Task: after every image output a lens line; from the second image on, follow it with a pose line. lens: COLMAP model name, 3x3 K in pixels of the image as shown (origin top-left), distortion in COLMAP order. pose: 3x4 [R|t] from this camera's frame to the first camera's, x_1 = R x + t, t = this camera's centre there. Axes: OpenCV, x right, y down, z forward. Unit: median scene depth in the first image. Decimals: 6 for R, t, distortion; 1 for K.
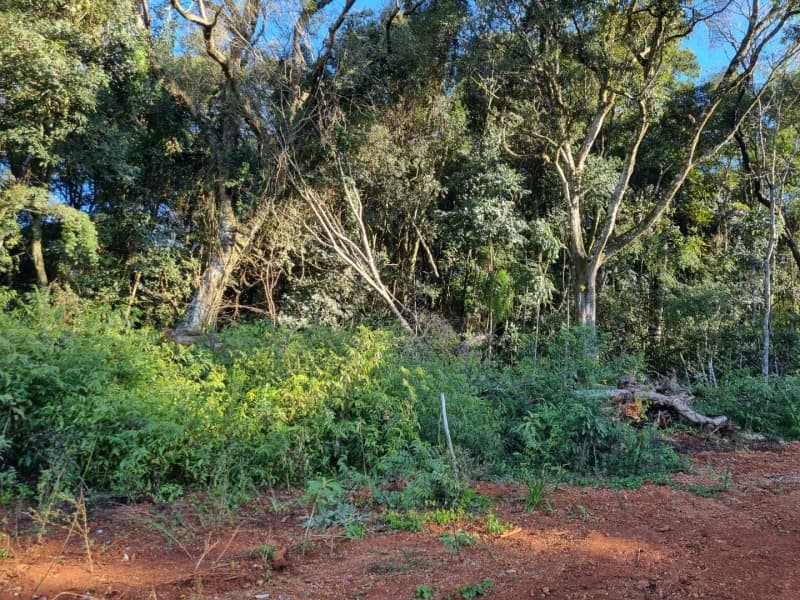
lens RADIAL K [[592.0, 0, 404.2], [0, 592.0, 304.2], [0, 0, 1]] dist [0.037830, -0.037250]
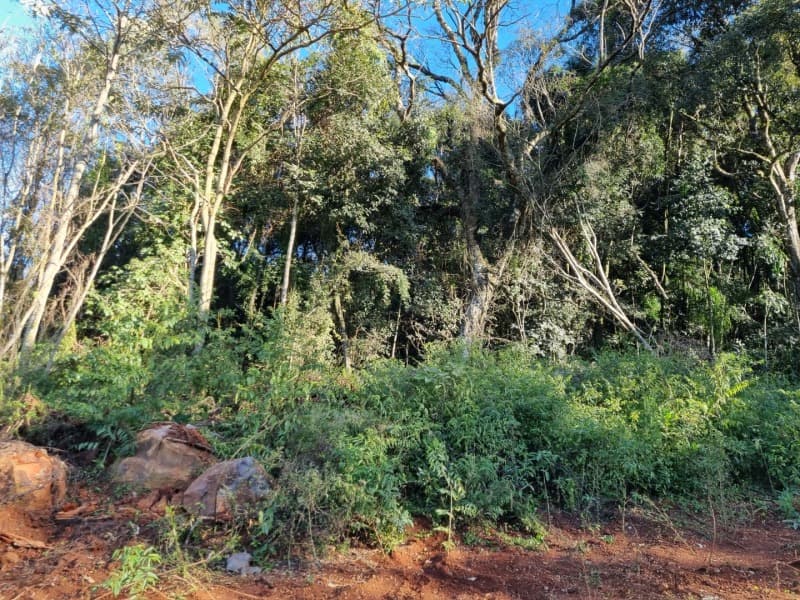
lens RADIAL K [[592.0, 0, 400.8], [0, 592.0, 299.3], [0, 0, 1]] dist [0.037830, -0.037250]
pose [[0.978904, -0.066249, -0.193281, -0.228306], [0.057219, 0.997010, -0.051941, -0.021257], [0.196145, 0.039786, 0.979768, -0.131045]]
